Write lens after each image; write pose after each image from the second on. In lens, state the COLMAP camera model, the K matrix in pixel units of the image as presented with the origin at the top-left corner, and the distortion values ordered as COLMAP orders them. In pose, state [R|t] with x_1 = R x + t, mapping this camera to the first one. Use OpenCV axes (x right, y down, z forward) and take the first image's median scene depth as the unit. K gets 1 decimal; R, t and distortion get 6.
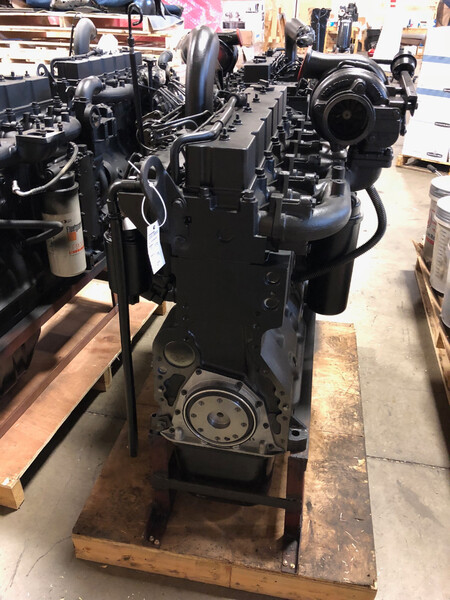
lens RADIAL K [[486.7, 0, 223.9], [0, 486.7, 299.9], [0, 0, 1]] dist [0.025063, -0.041515]
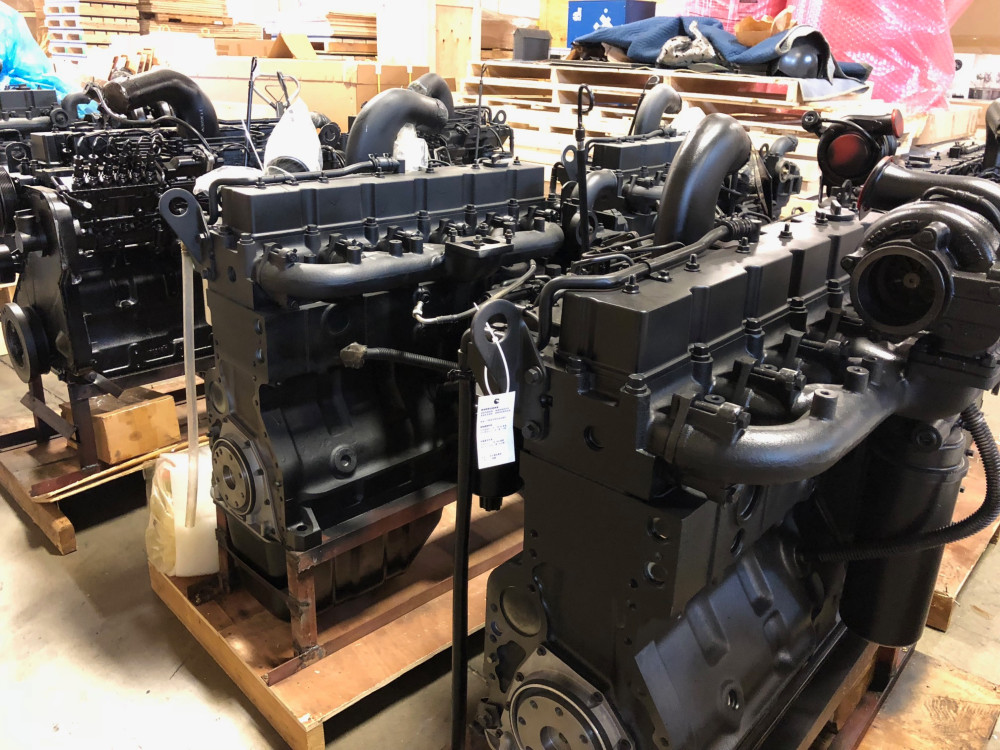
lens RADIAL K [[811.2, 0, 493.5], [0, 811.2, 369.6], [0, 0, 1]] dist [0.025063, -0.041515]
pose [[0.861970, 0.192956, -0.468802, 0.231001], [-0.271026, 0.956885, -0.104478, -0.048278], [0.428430, 0.217115, 0.877103, 0.016570]]
